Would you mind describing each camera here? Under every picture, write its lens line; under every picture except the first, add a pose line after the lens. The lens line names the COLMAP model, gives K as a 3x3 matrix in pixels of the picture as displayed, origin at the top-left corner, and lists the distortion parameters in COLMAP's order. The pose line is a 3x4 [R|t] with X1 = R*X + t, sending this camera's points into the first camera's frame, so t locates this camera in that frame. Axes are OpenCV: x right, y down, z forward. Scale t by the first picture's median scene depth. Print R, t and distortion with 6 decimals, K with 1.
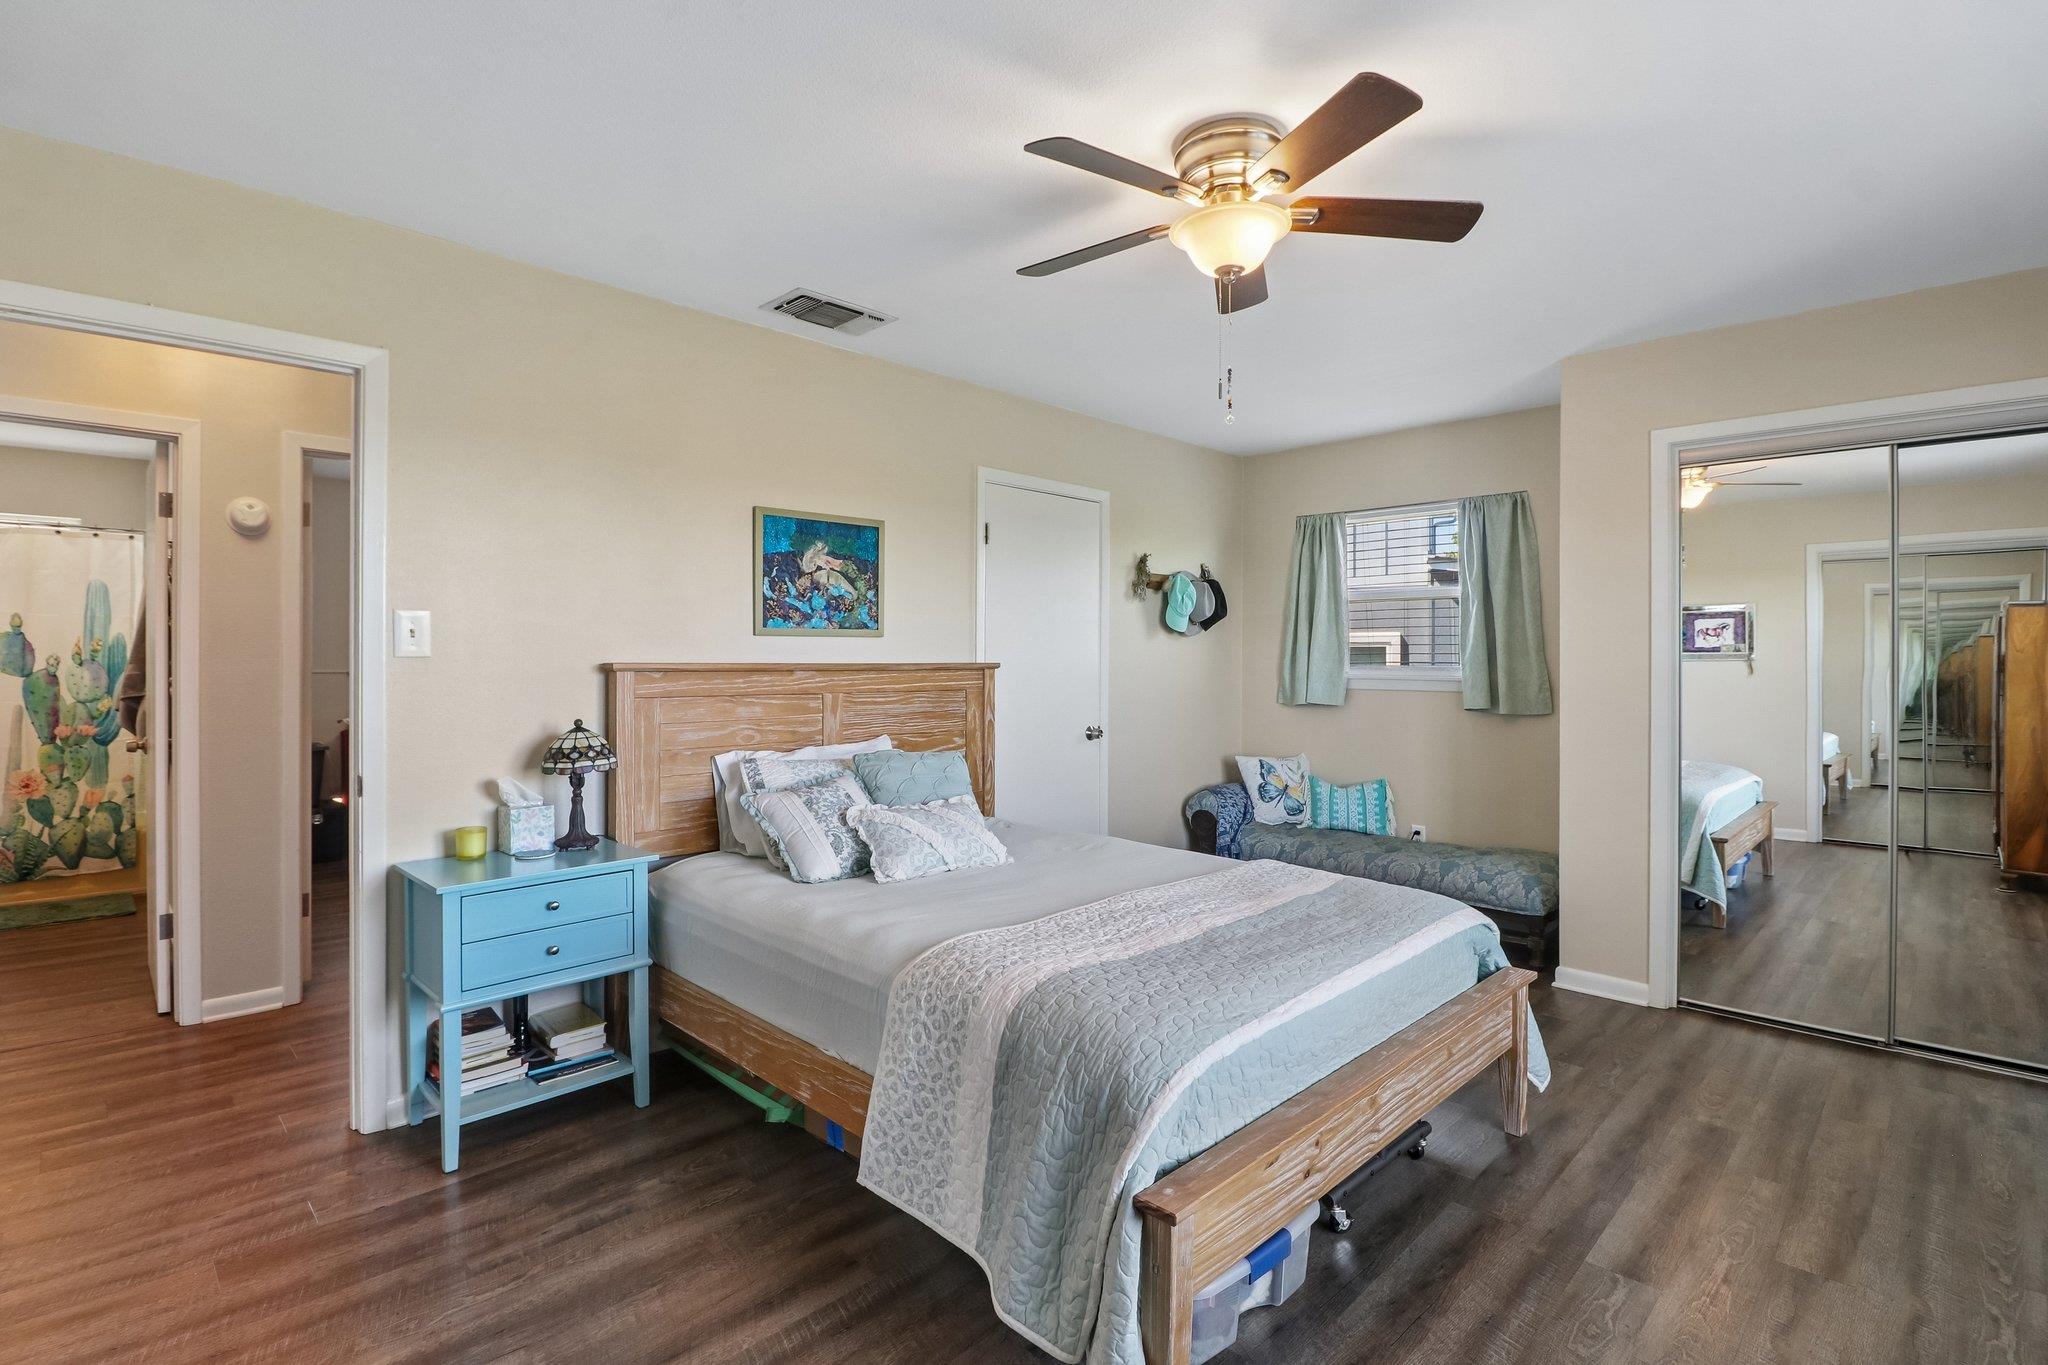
lens RADIAL K [[958.3, 0, 991.7], [0, 958.3, 656.5], [0, 0, 1]] dist [0.000184, -0.013700]
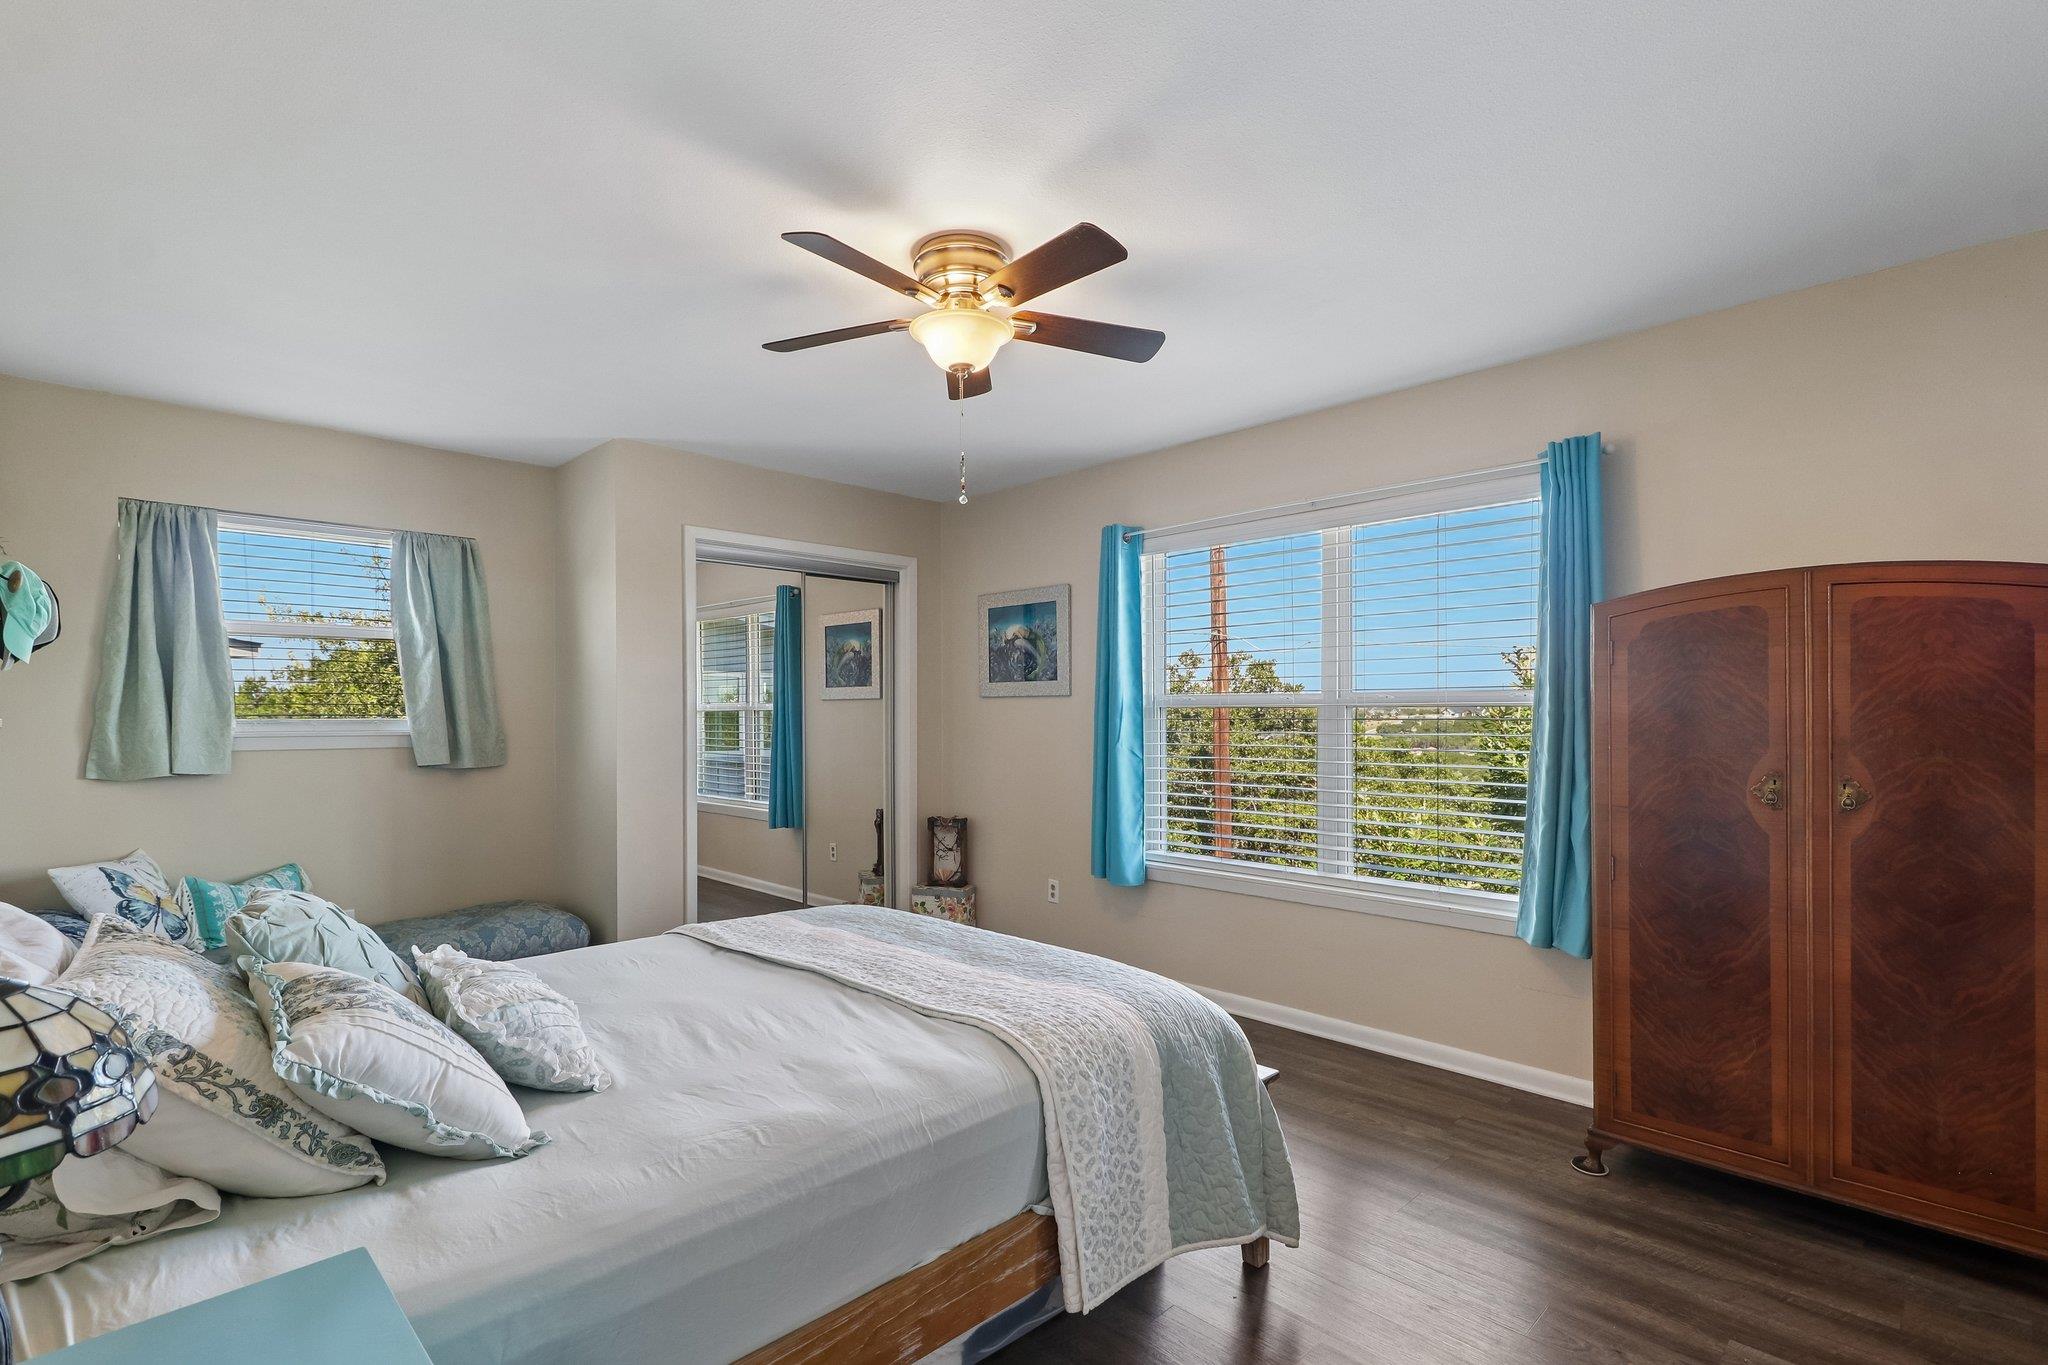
lens RADIAL K [[959.6, 0, 1024.3], [0, 959.6, 711.3], [0, 0, 1]] dist [0.001418, 0.000233]
pose [[-0.016829, -0.002683, 0.999855, -0.426972], [-0.003422, 0.999991, 0.002626, -0.001211], [-0.999853, -0.003377, -0.016838, 0.448550]]
